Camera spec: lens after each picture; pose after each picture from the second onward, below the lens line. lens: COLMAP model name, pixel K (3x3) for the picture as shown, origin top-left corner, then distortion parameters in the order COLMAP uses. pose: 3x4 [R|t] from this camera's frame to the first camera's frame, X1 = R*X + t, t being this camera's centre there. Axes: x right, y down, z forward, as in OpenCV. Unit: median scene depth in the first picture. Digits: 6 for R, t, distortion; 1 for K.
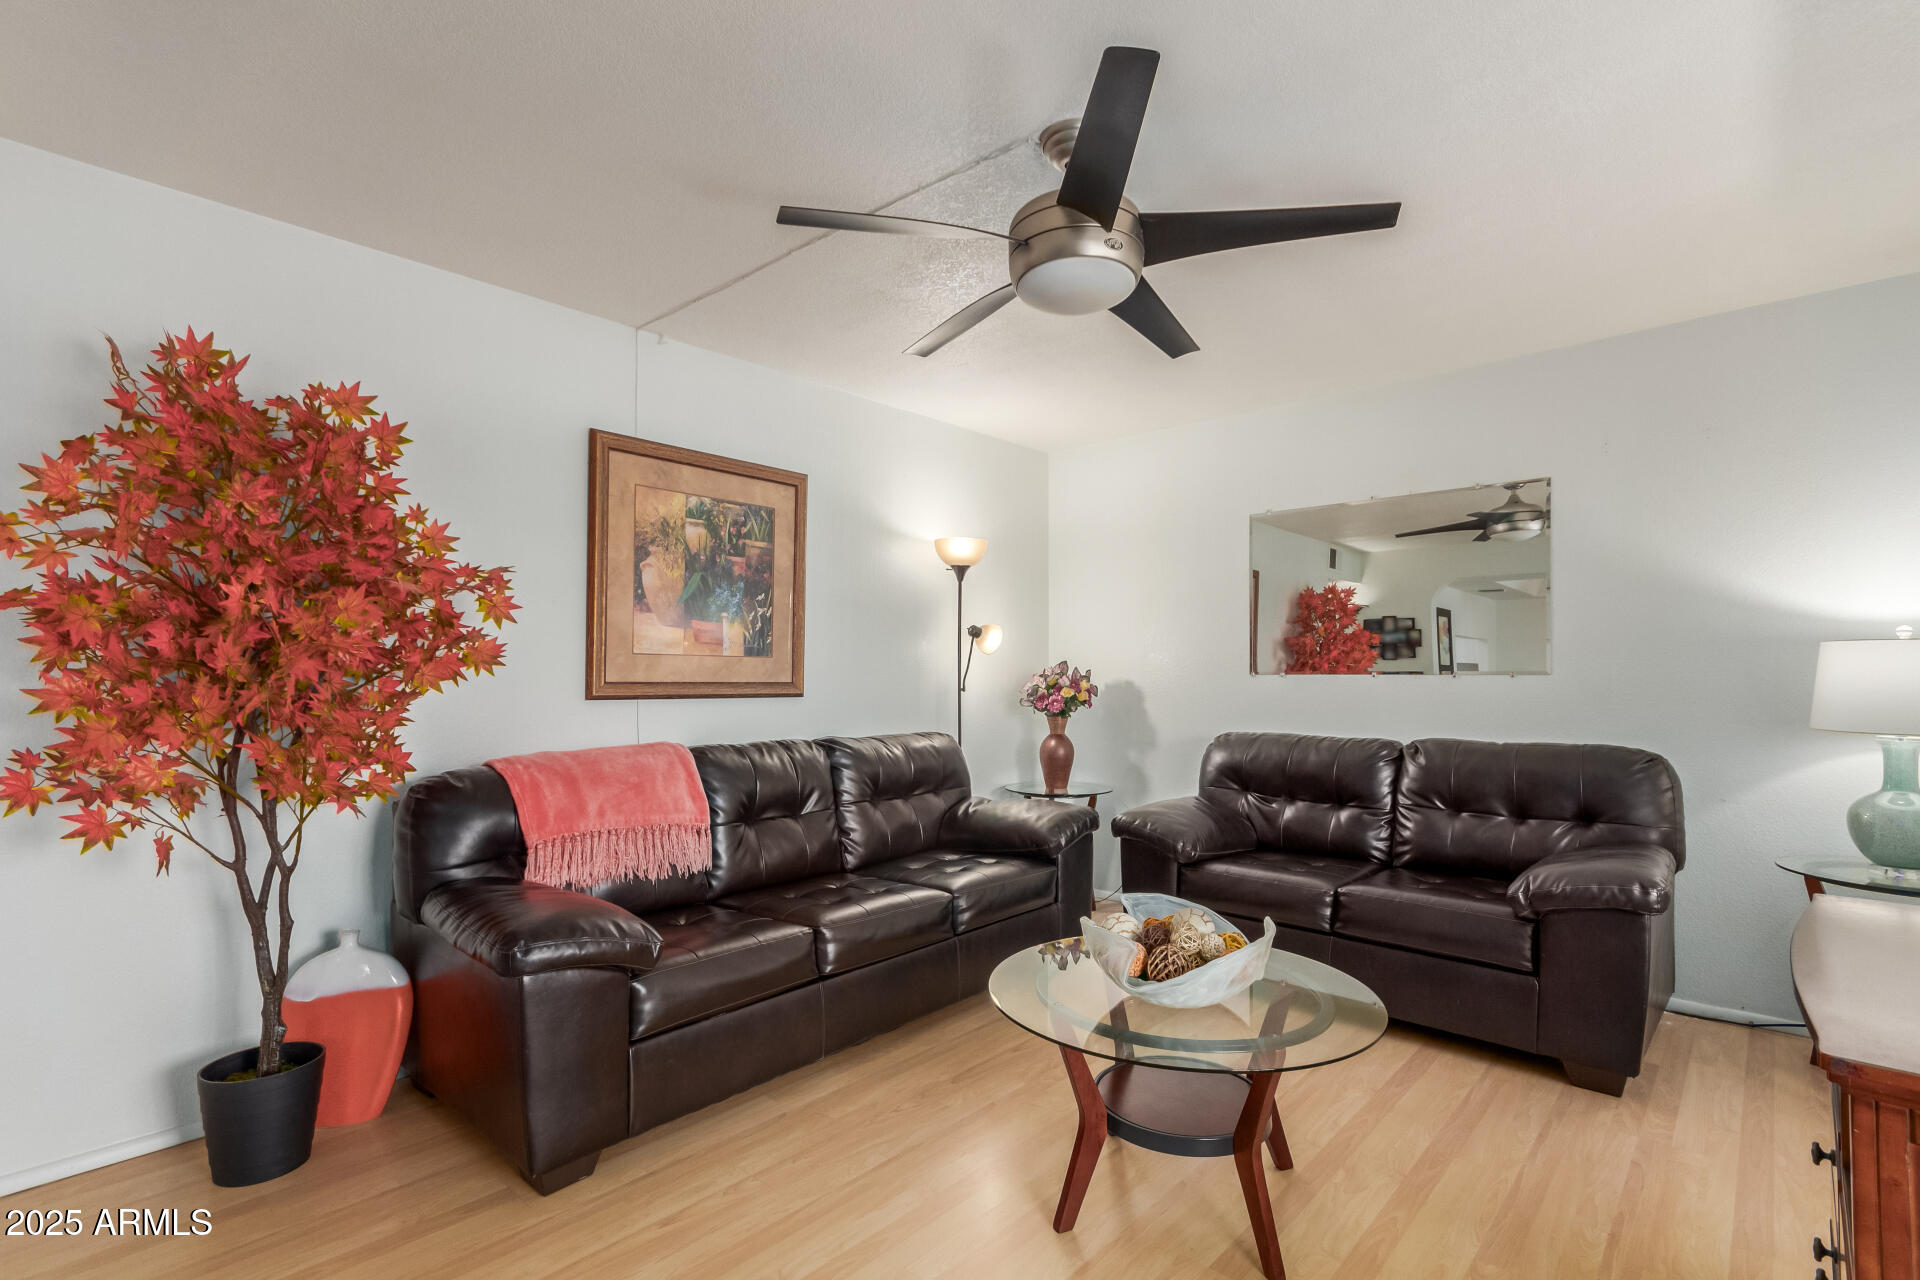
lens RADIAL K [[910.0, 0, 957.3], [0, 910.0, 656.7], [0, 0, 1]] dist [0.003755, 0.002915]
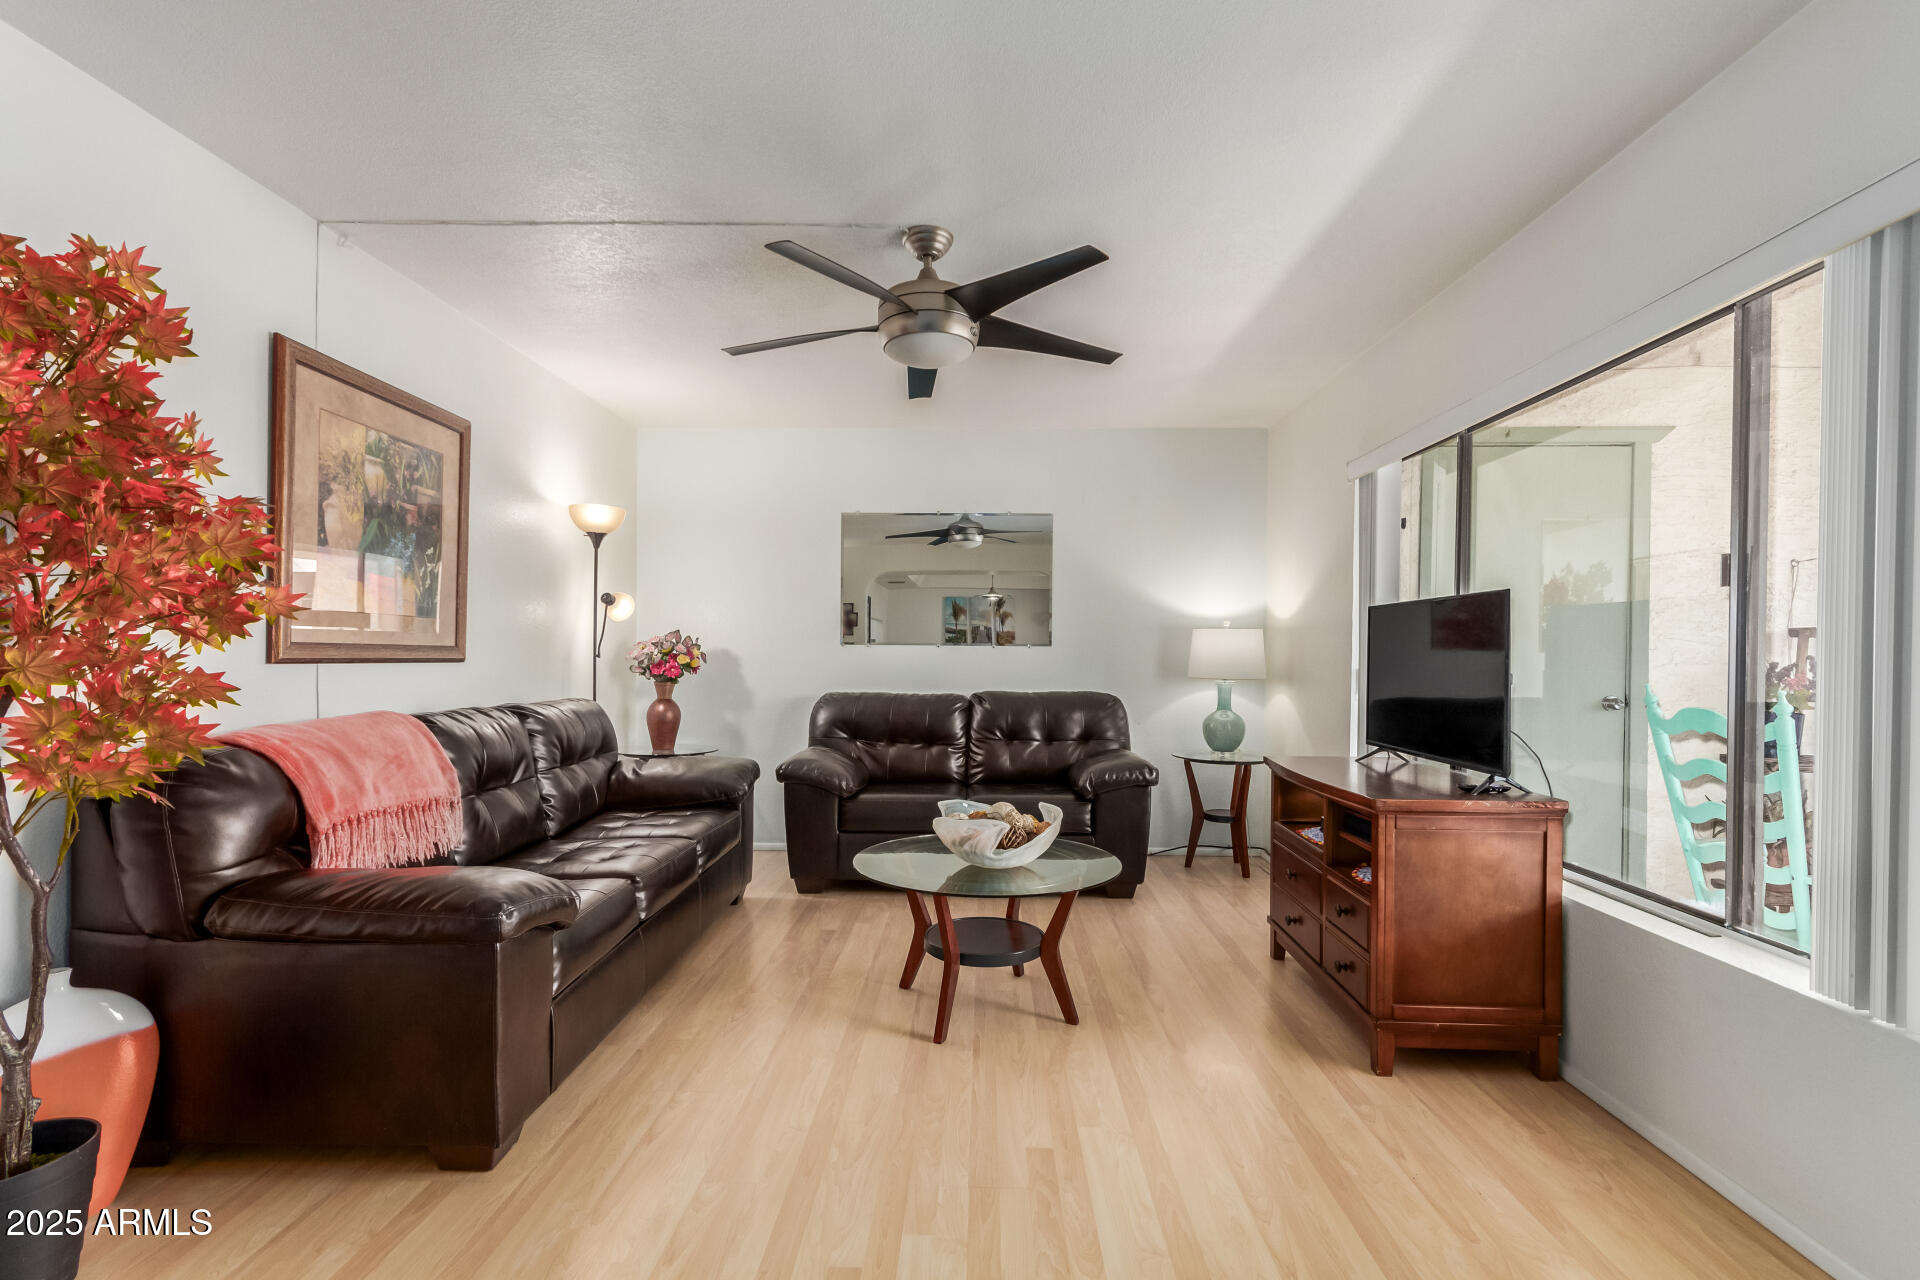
lens RADIAL K [[910.0, 0, 957.4], [0, 910.0, 641.4], [0, 0, 1]] dist [0.003755, 0.002915]
pose [[0.756726, 0.014737, 0.653566, -0.428416], [-0.021673, 0.999762, 0.002550, 0.010833], [-0.653373, -0.016095, 0.756865, -0.026963]]
